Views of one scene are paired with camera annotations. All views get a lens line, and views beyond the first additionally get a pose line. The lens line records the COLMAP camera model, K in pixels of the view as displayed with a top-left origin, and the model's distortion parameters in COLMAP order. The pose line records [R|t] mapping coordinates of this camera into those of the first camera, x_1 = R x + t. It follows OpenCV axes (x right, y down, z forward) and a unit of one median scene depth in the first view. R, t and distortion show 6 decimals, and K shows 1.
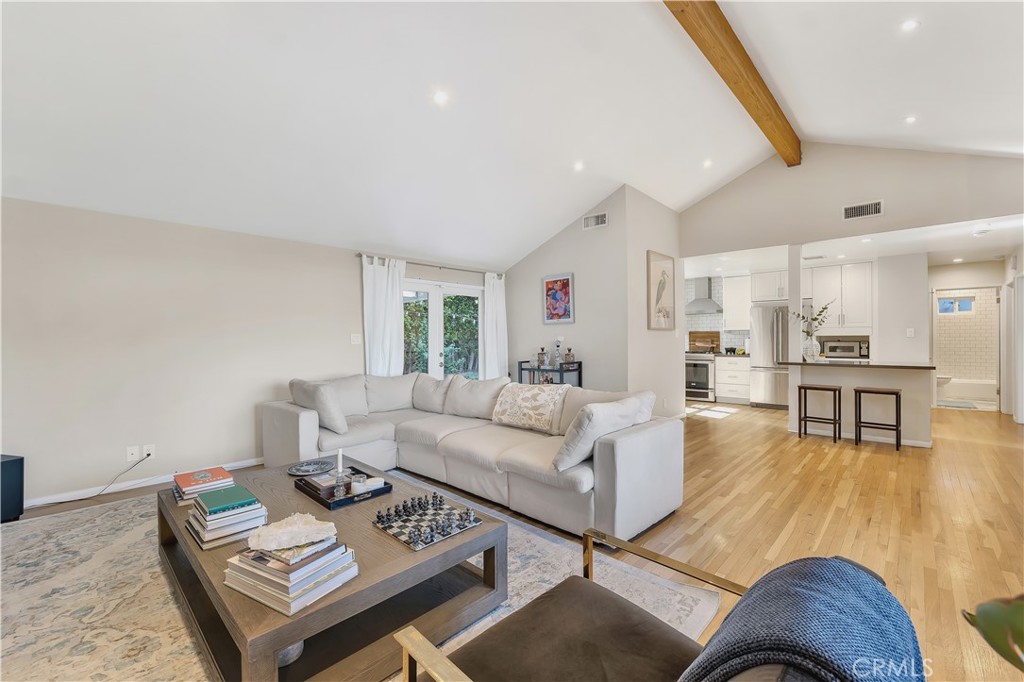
lens RADIAL K [[428.7, 0, 509.3], [0, 428.7, 339.2], [0, 0, 1]] dist [-0.013823, -0.000138]
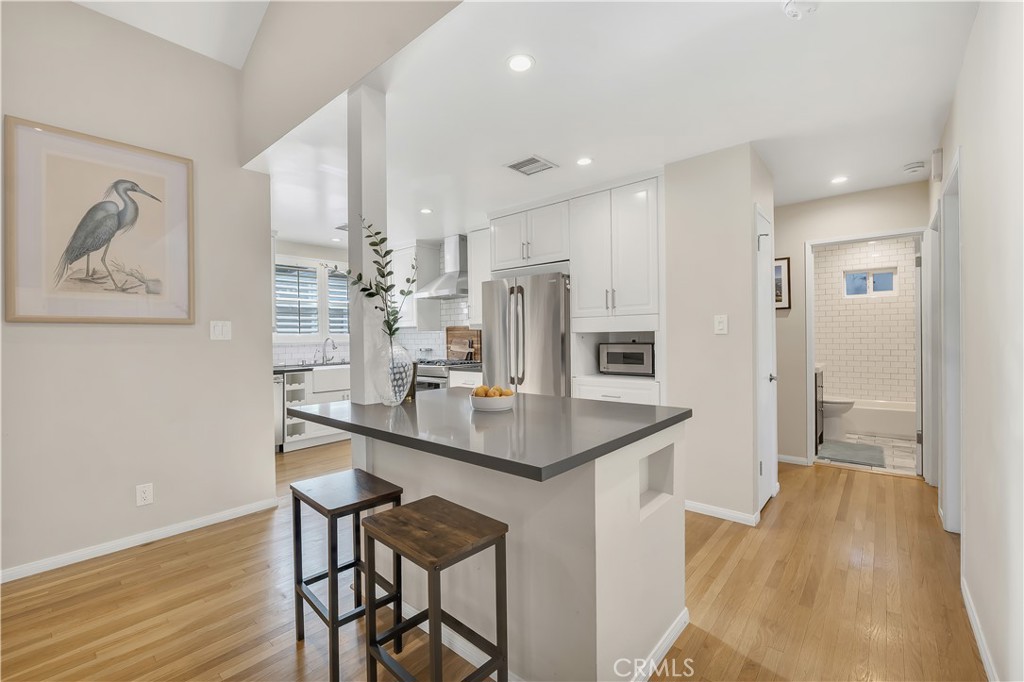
lens RADIAL K [[433.4, 0, 511.6], [0, 433.4, 338.1], [0, 0, 1]] dist [-0.014531, -0.000118]
pose [[0.998551, -0.009780, 0.052913, 0.633711], [0.009692, 0.999951, 0.001911, -0.003529], [-0.052929, -0.001396, 0.998597, 0.500027]]
